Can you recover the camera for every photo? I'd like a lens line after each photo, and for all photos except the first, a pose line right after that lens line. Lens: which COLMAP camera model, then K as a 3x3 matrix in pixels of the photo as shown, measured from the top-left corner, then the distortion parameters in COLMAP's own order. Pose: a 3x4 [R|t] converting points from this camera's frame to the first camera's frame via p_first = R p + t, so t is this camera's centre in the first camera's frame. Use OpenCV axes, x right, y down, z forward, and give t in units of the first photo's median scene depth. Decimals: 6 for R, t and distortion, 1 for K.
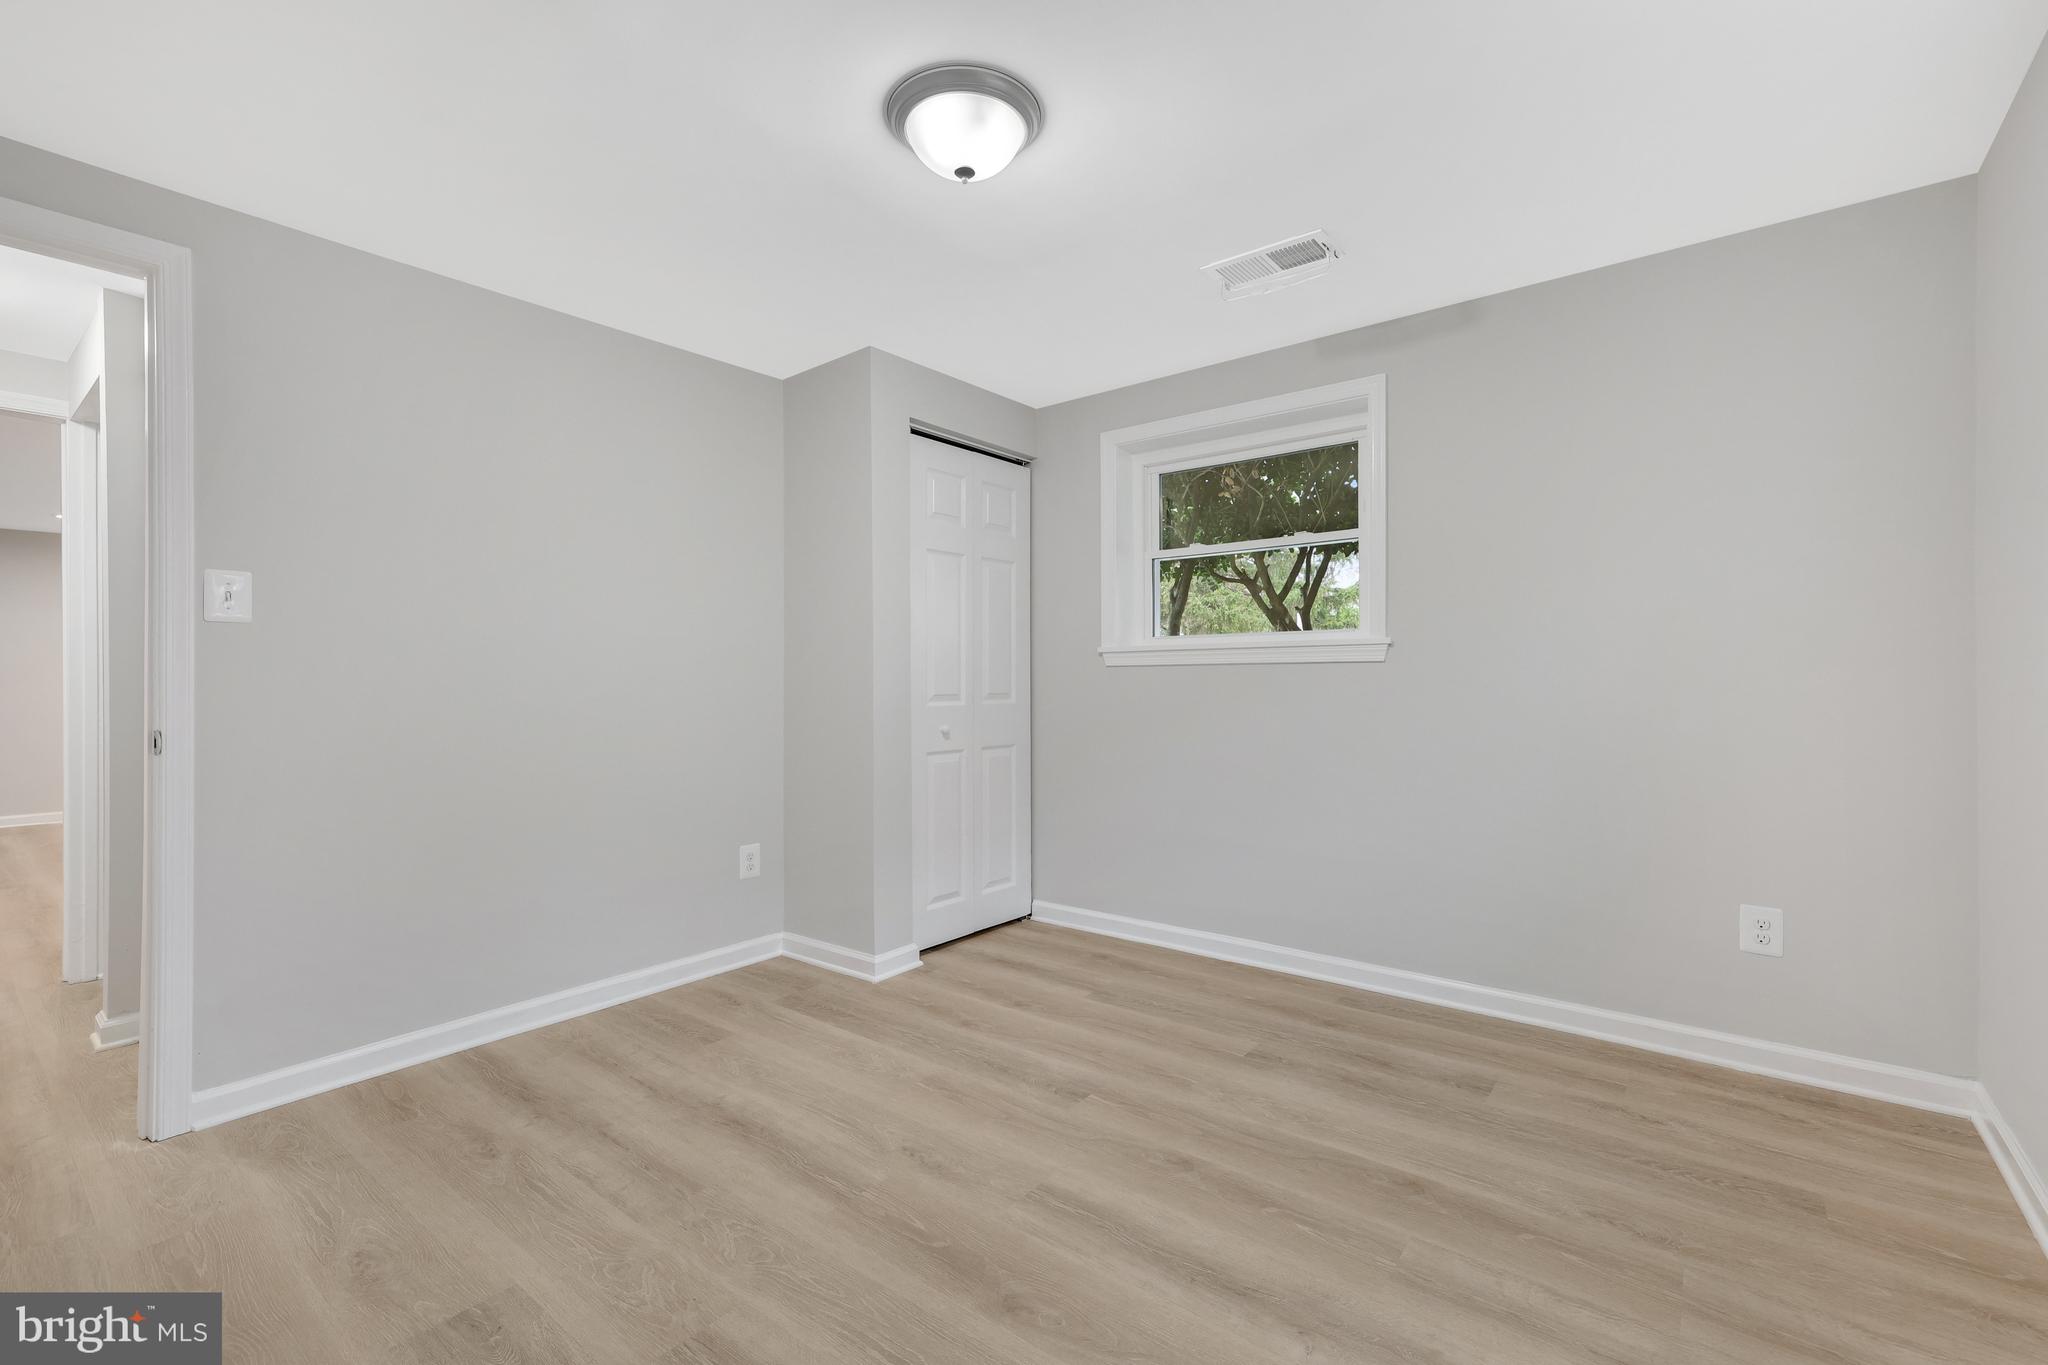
lens RADIAL K [[897.7, 0, 1032.8], [0, 897.7, 674.9], [0, 0, 1]] dist [0.014447, -0.000054]
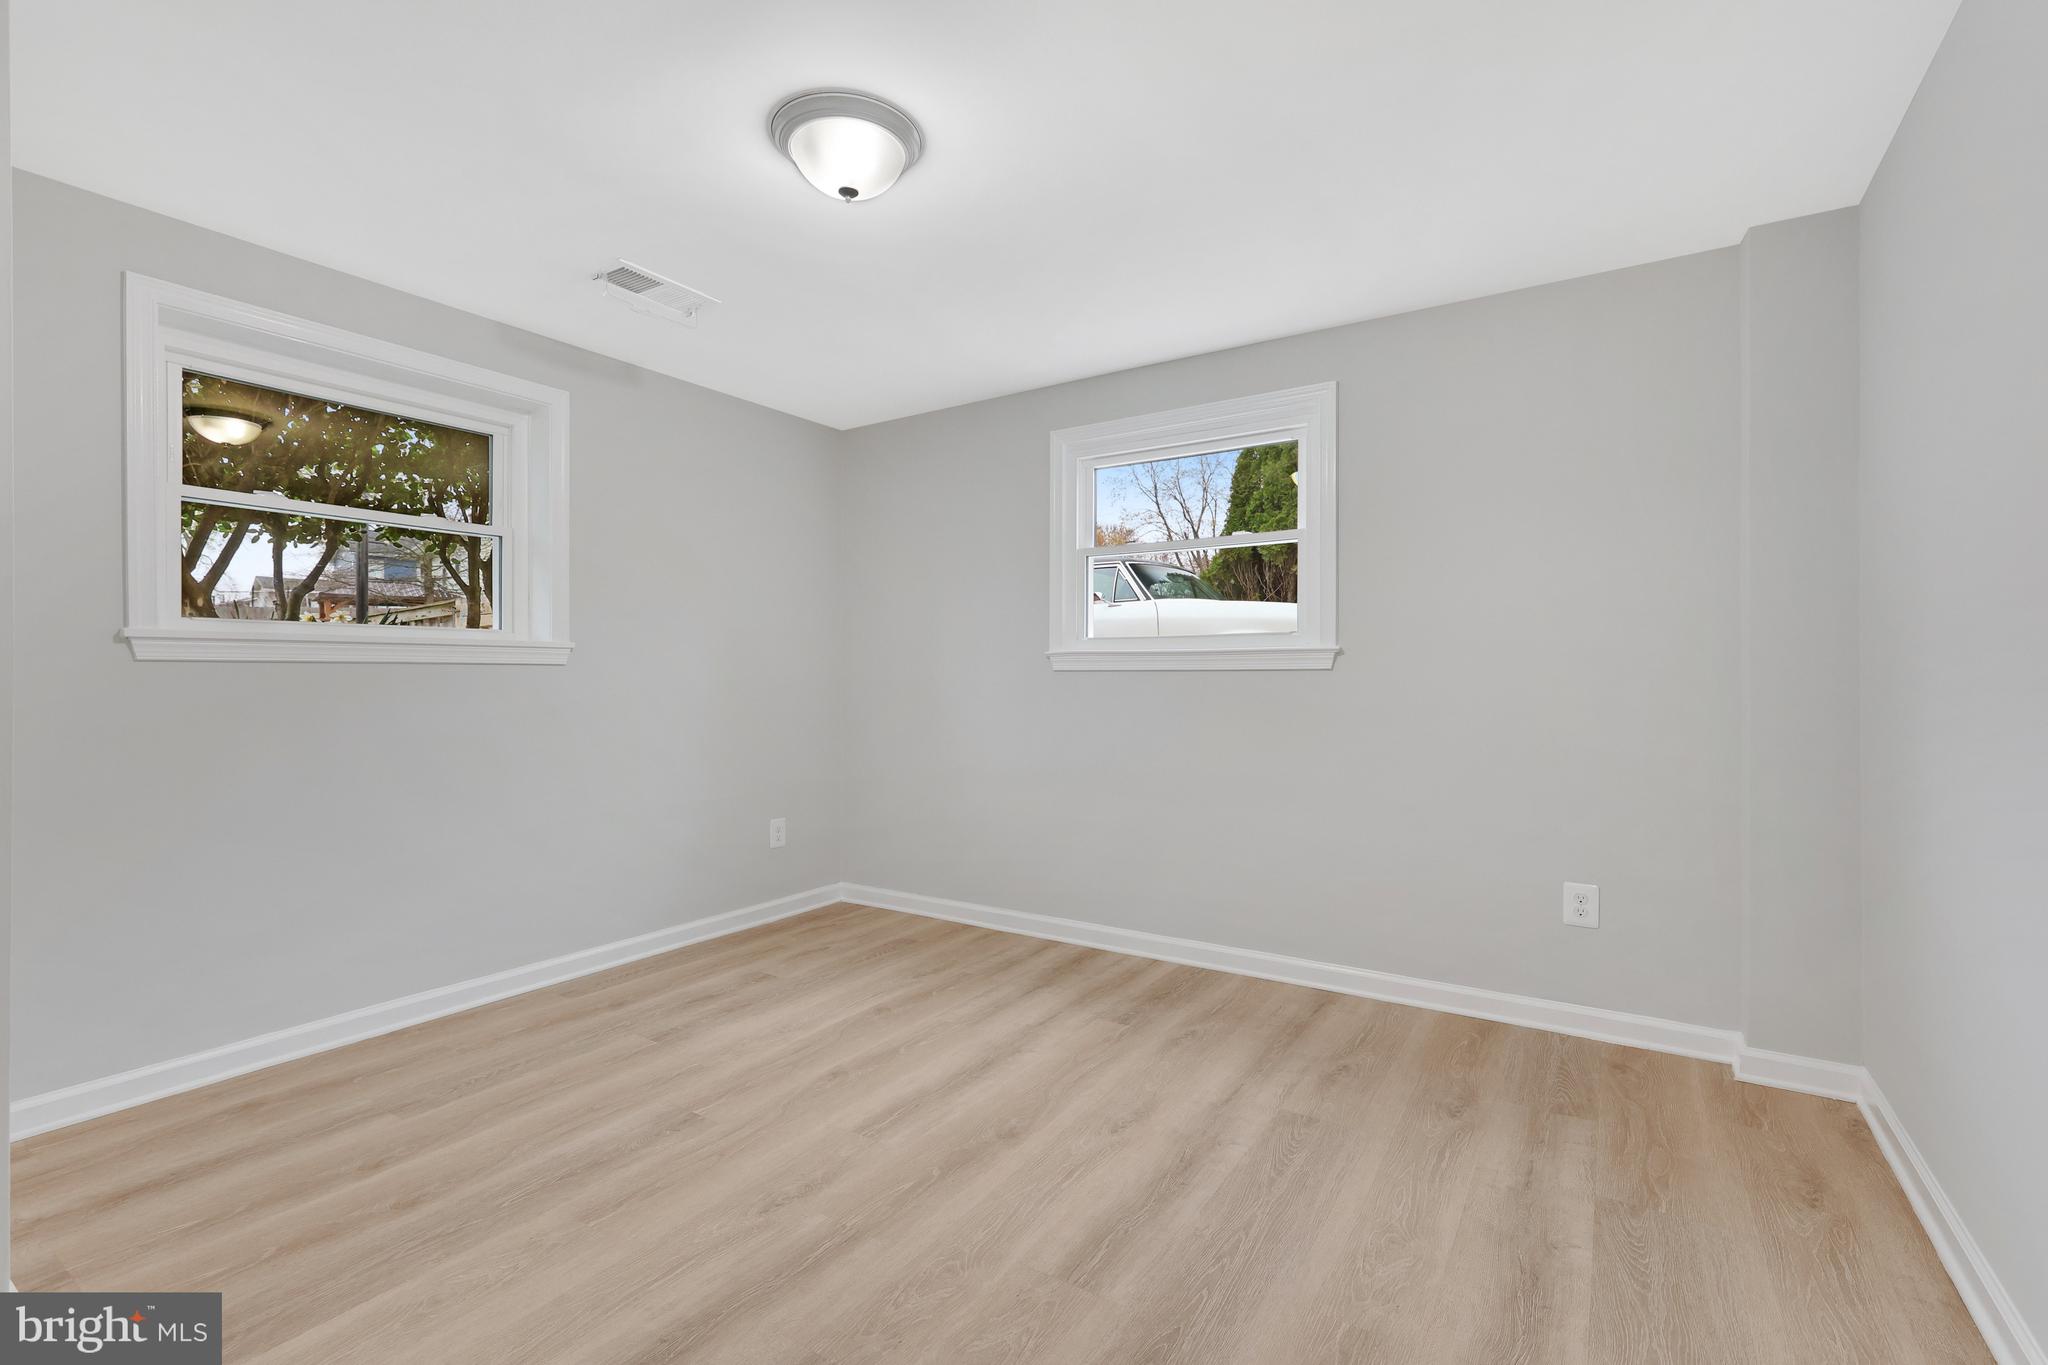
lens RADIAL K [[897.7, 0, 1032.8], [0, 897.7, 674.9], [0, 0, 1]] dist [0.014447, -0.000054]
pose [[-0.083670, 0.008303, 0.996459, -0.829059], [-0.000550, 0.999965, -0.008378, 0.007388], [-0.996493, -0.001249, -0.083662, 0.643560]]
